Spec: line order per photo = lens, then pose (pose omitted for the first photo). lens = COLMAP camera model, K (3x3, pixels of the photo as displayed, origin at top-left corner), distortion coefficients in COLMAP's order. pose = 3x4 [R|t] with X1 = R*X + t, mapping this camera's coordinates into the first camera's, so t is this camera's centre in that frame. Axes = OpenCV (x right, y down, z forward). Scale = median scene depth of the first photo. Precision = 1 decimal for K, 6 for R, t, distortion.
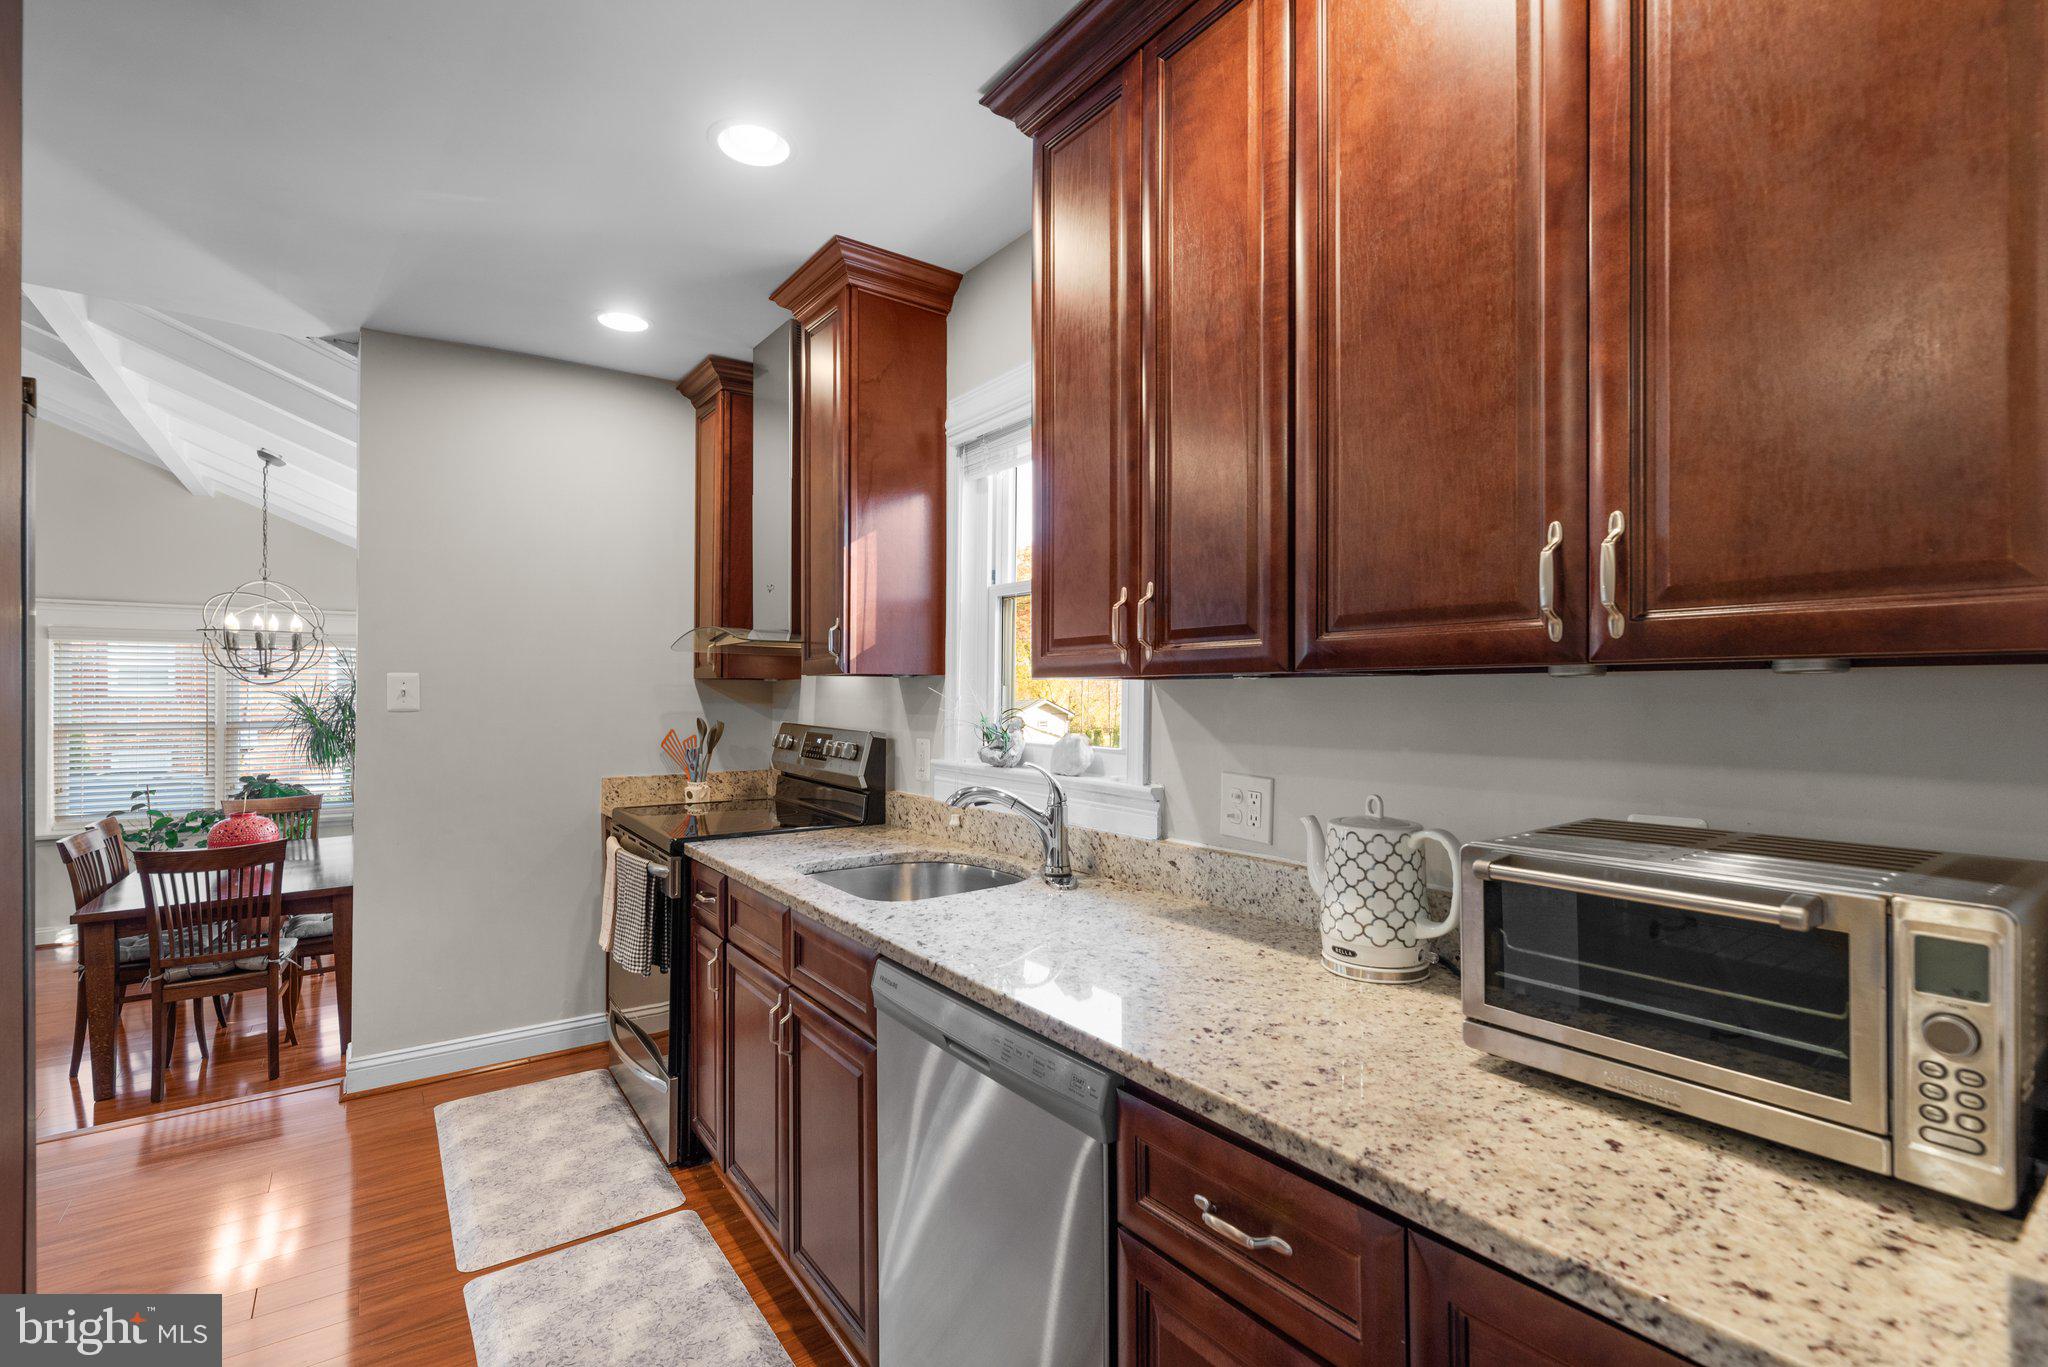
lens RADIAL K [[922.4, 0, 1033.9], [0, 922.4, 689.5], [0, 0, 1]] dist [0.000950, -0.000198]
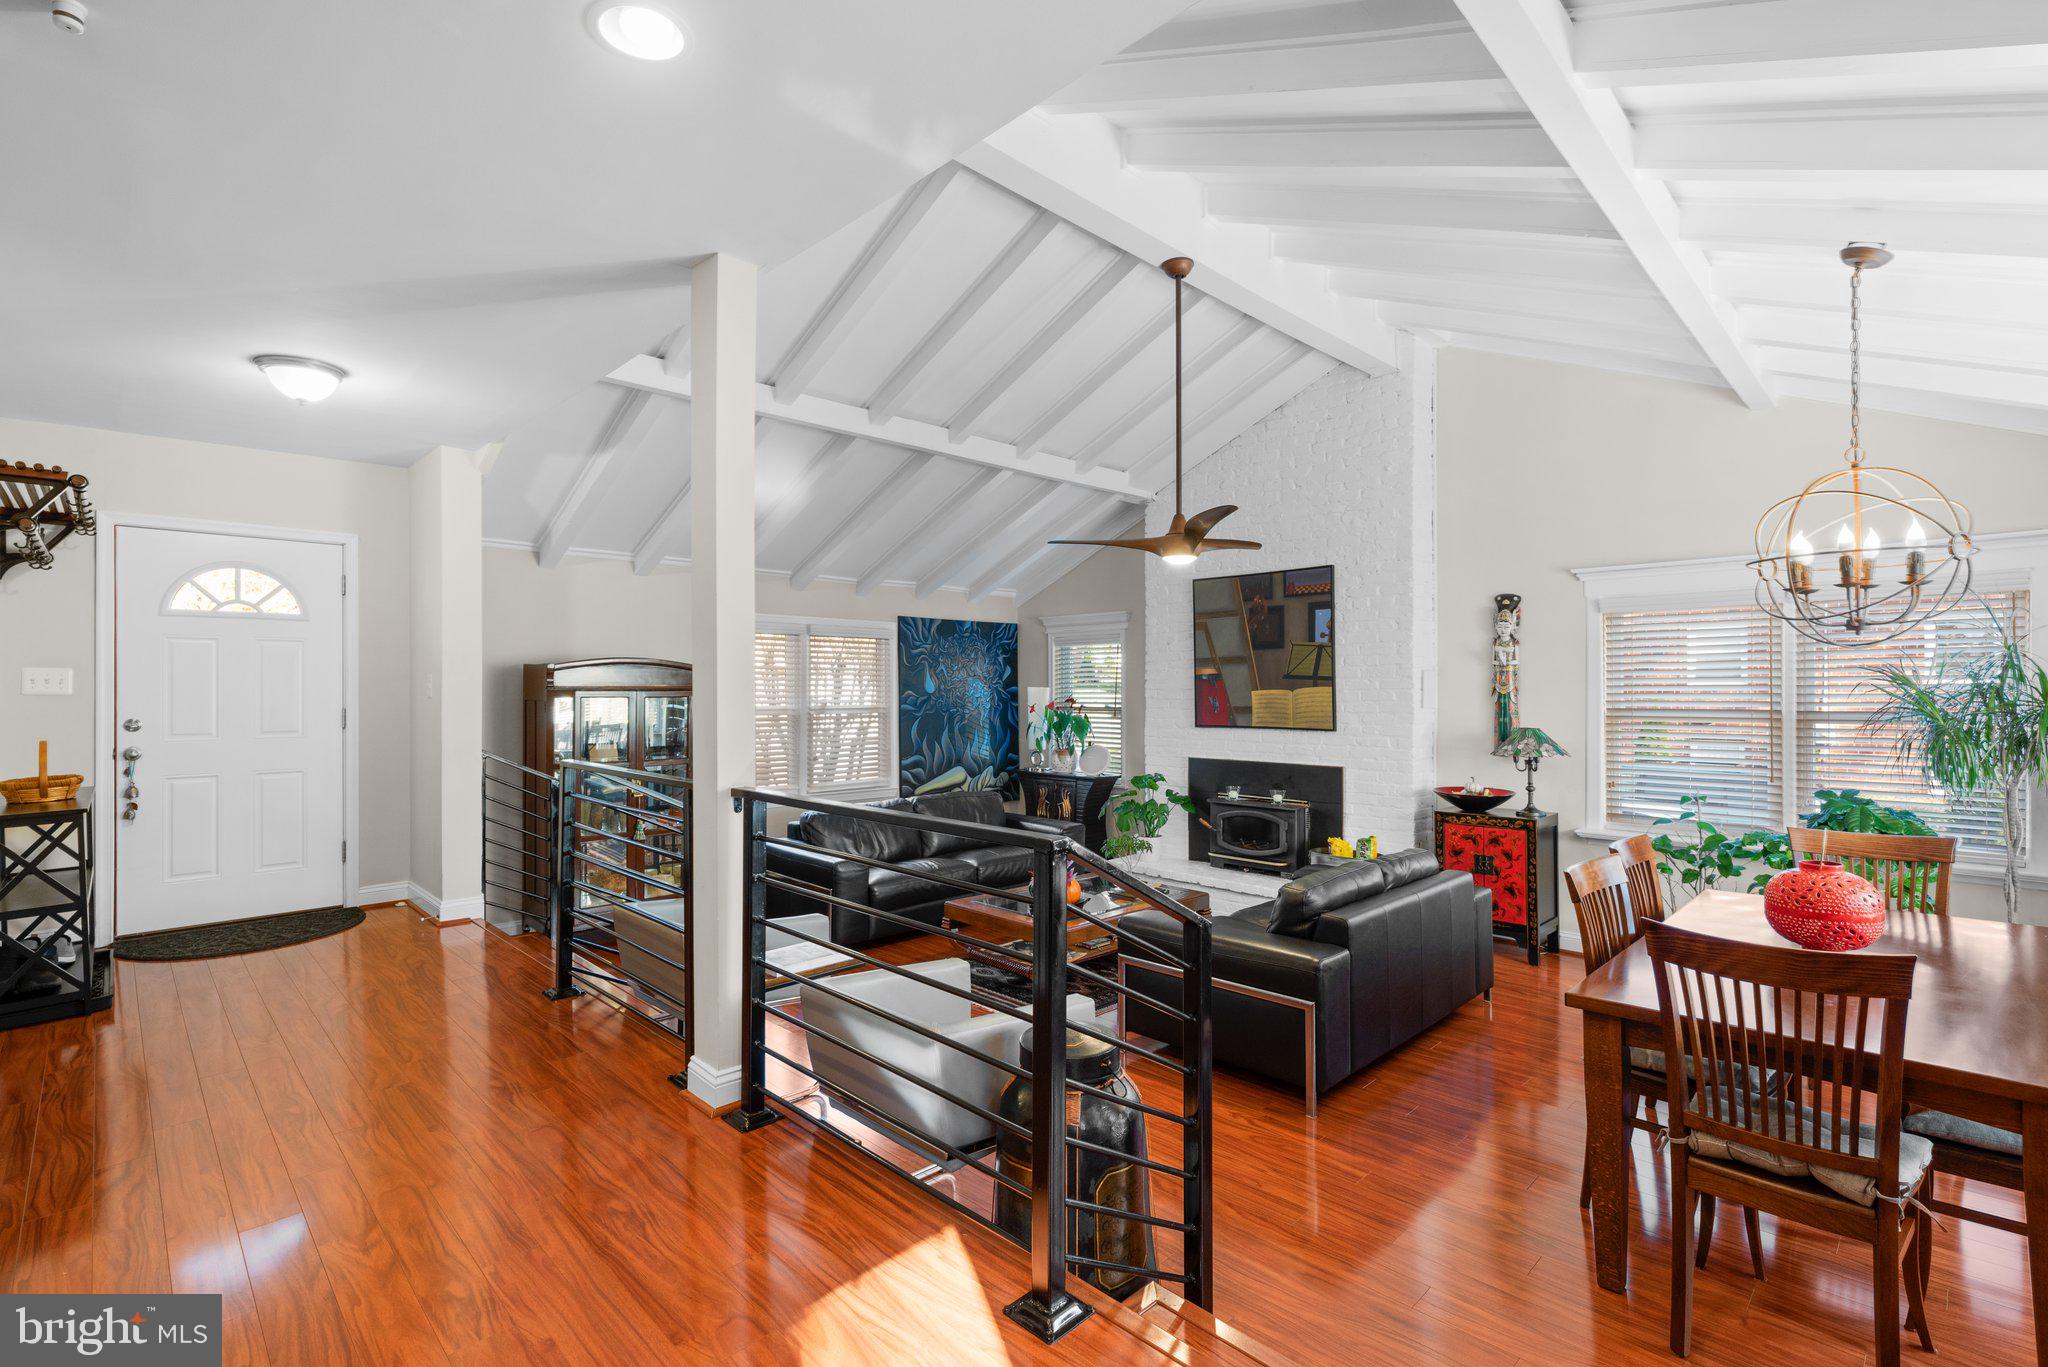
lens RADIAL K [[922.4, 0, 1035.2], [0, 922.4, 683.3], [0, 0, 1]] dist [0.000950, -0.000198]
pose [[0.158790, -0.003806, -0.987305, -0.331757], [0.005522, 0.999980, -0.002967, 0.016423], [0.987297, -0.004981, 0.158808, 0.384896]]
